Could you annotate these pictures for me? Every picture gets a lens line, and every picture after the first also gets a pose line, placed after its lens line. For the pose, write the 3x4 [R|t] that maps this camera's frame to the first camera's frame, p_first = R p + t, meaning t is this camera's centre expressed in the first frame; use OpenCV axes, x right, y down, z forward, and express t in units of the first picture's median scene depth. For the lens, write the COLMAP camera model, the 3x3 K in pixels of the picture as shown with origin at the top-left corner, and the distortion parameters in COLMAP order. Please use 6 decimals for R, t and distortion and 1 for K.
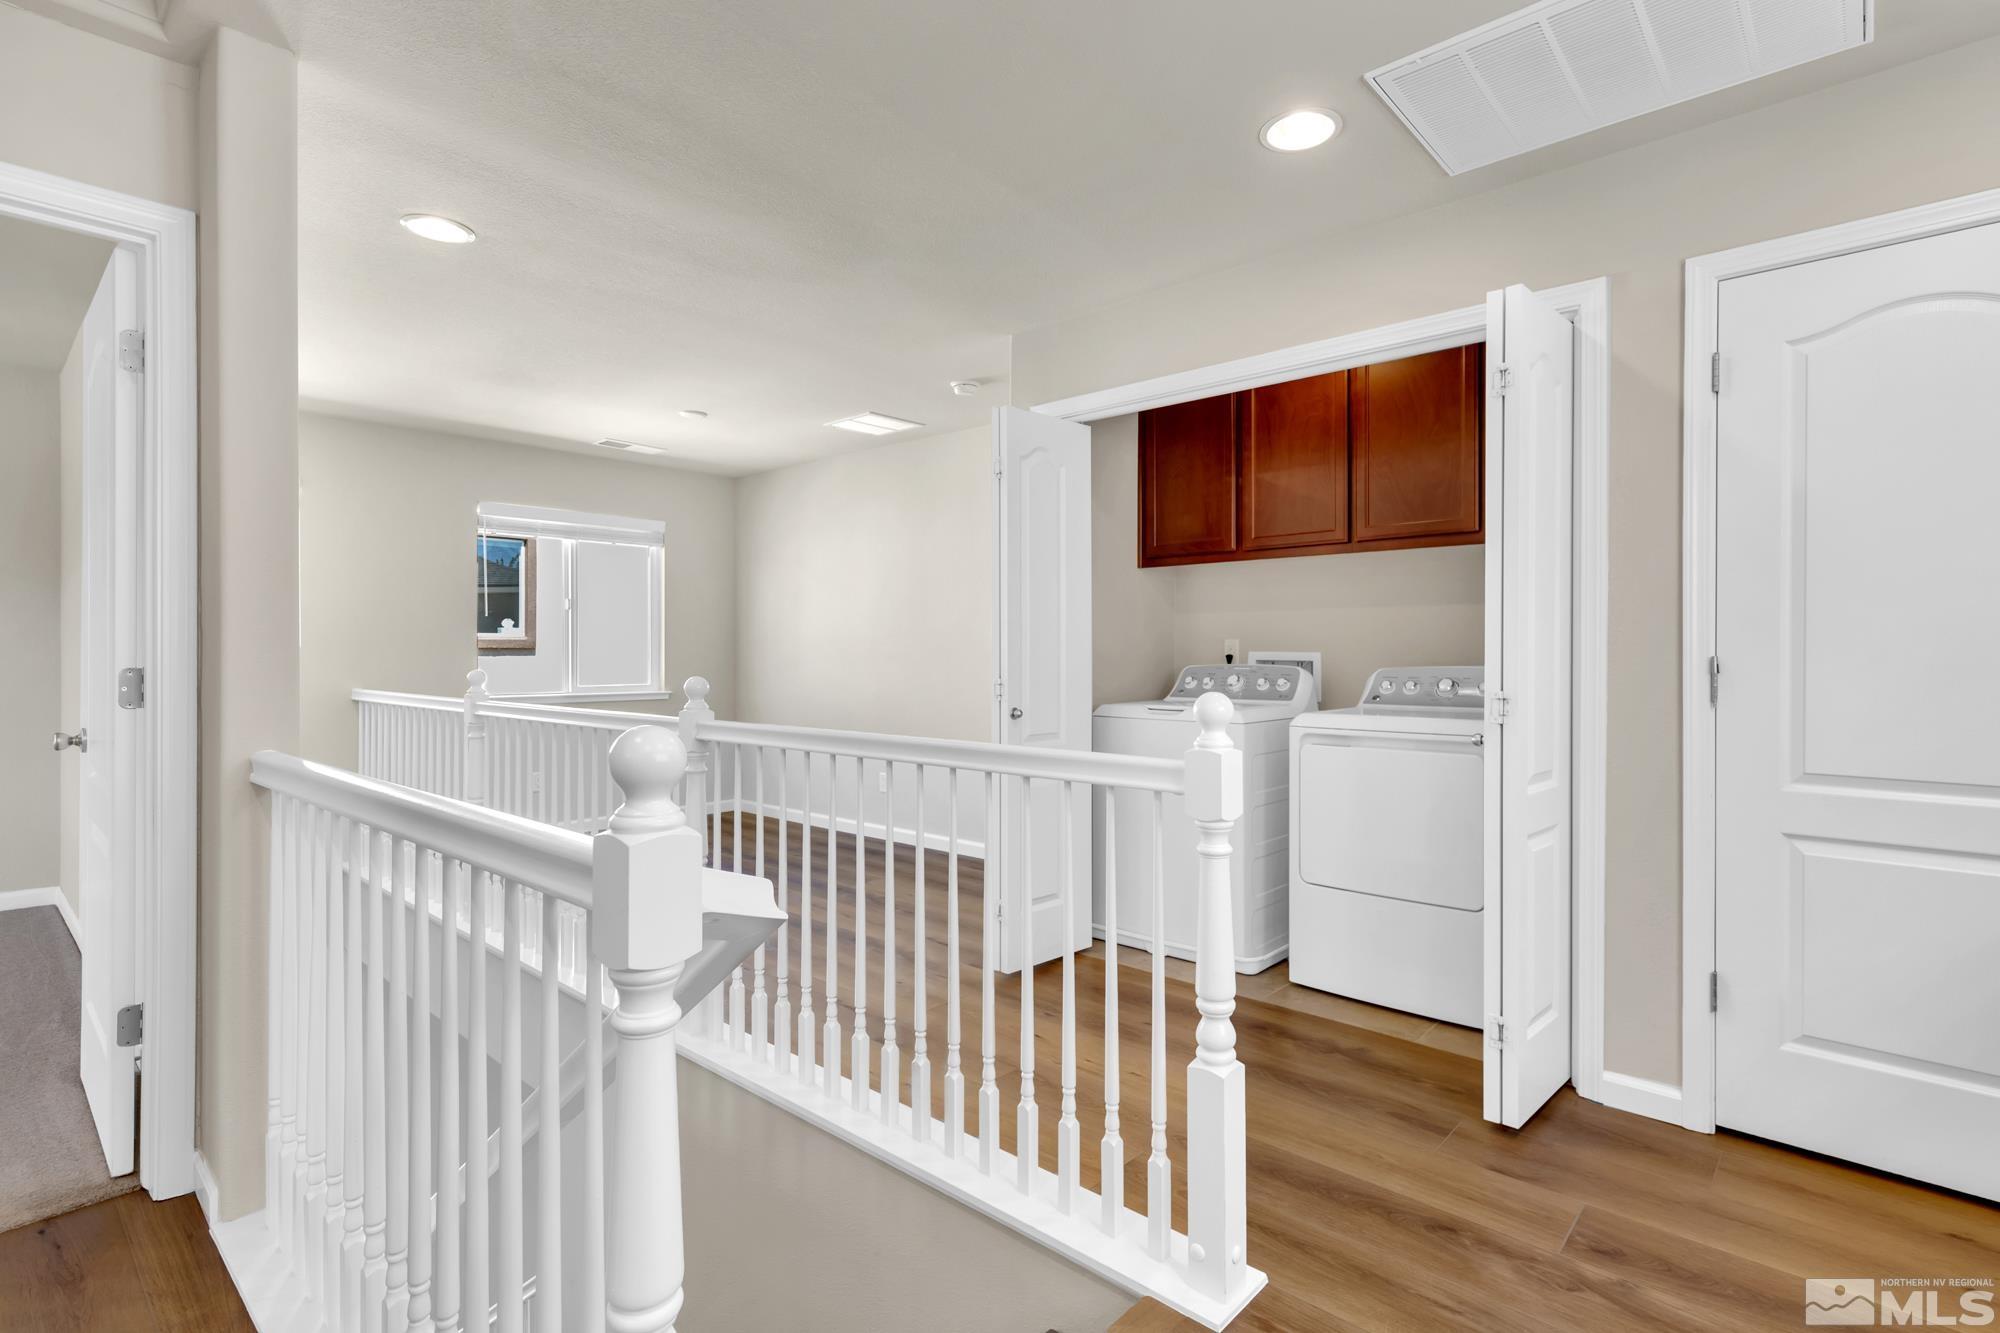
lens RADIAL K [[978.9, 0, 1000.0], [0, 978.9, 666.5], [0, 0, 1]] dist [-0.001348, -0.000706]
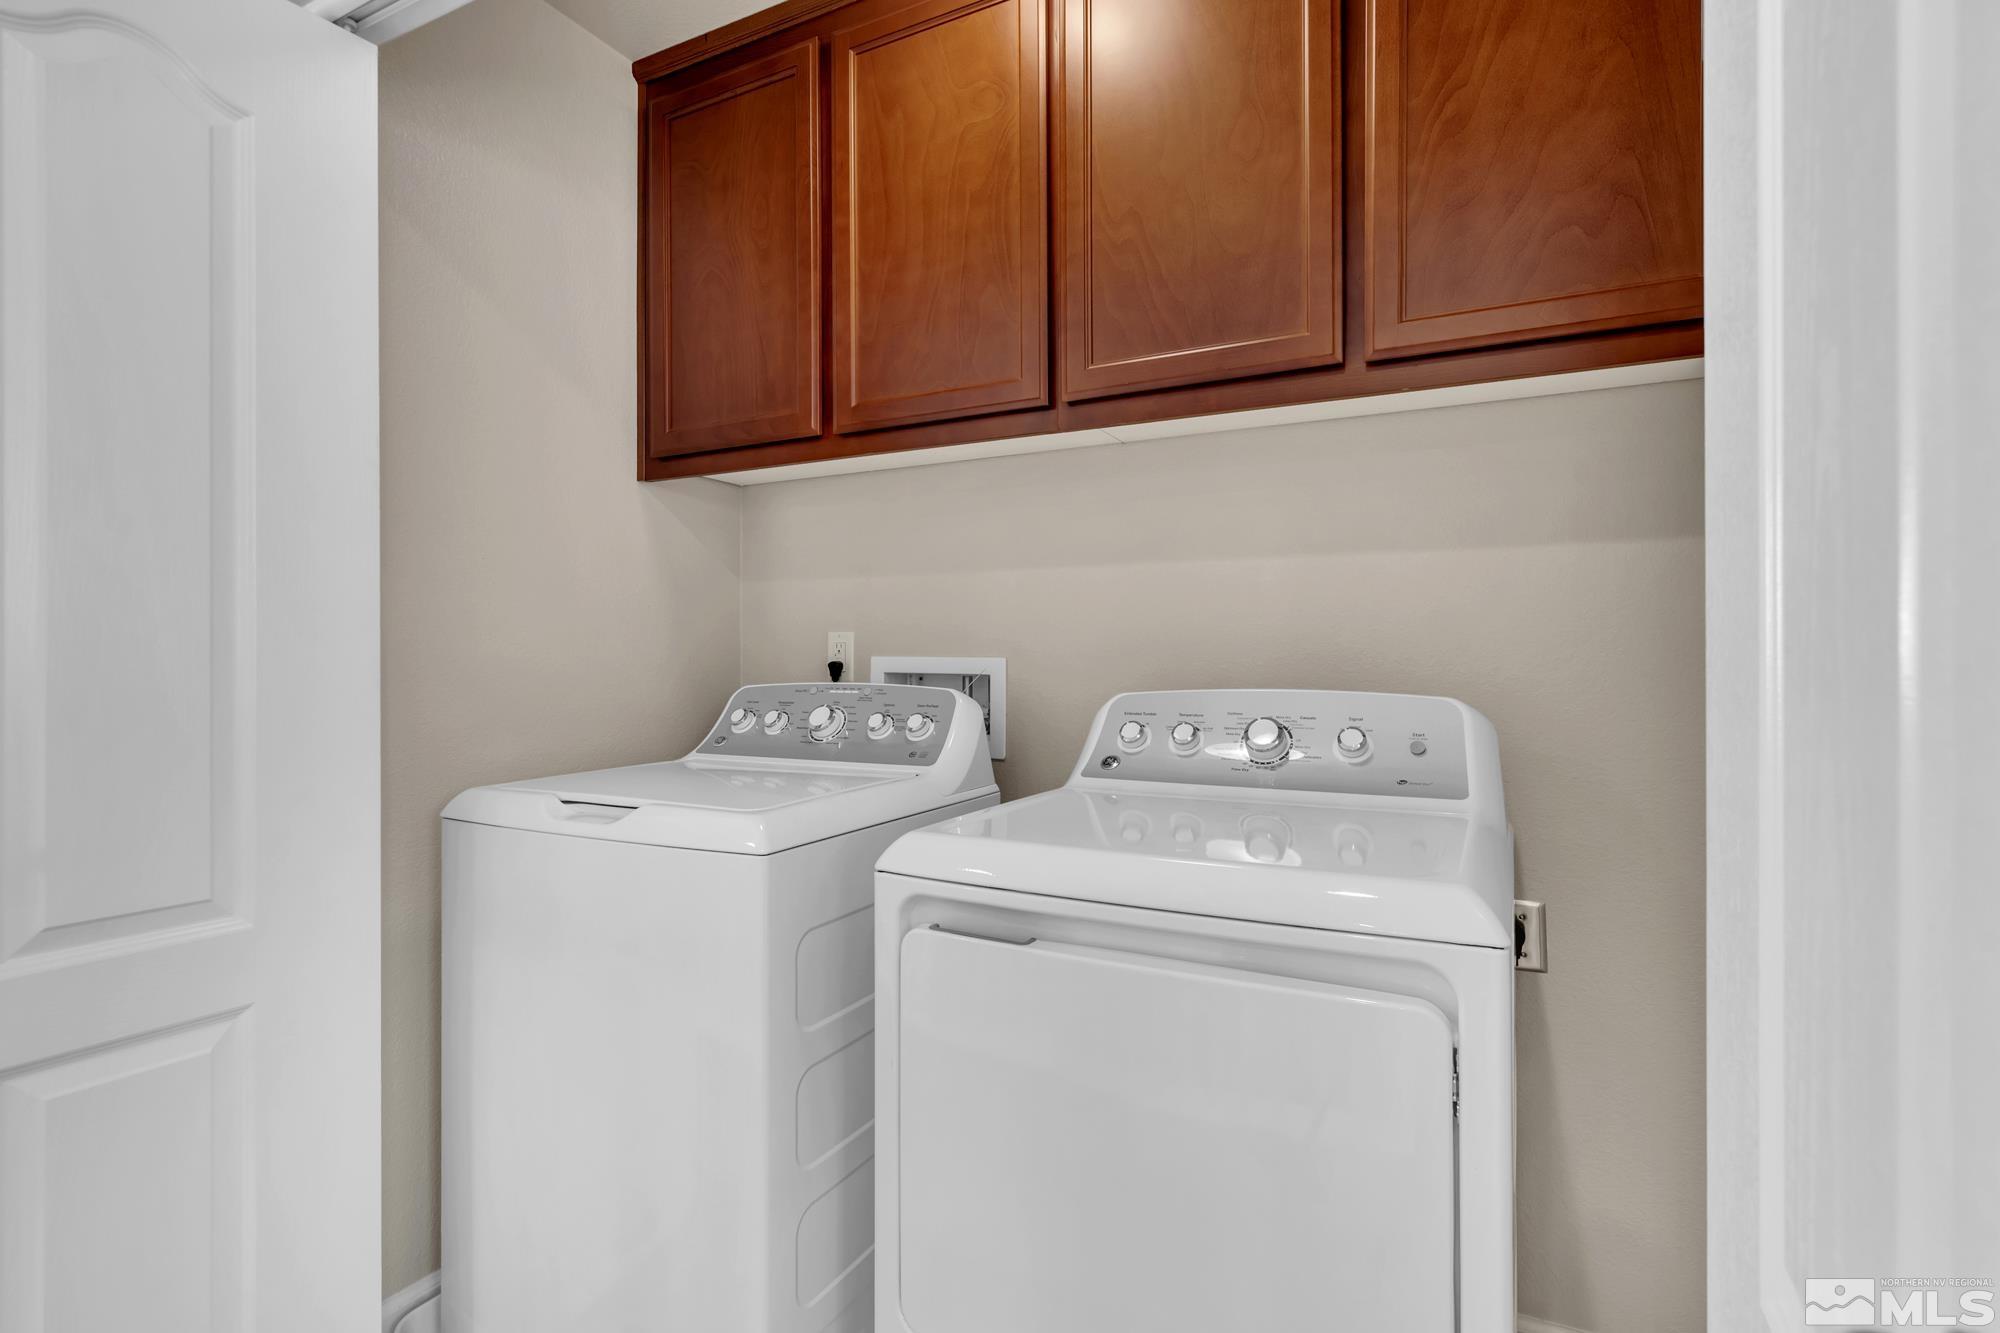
lens RADIAL K [[978.9, 0, 1000.0], [0, 978.9, 666.5], [0, 0, 1]] dist [-0.001348, -0.000706]
pose [[0.967965, -0.002607, 0.251070, 0.208520], [0.003570, 0.999988, -0.003382, -0.008706], [-0.251058, 0.004170, 0.967963, 0.540454]]
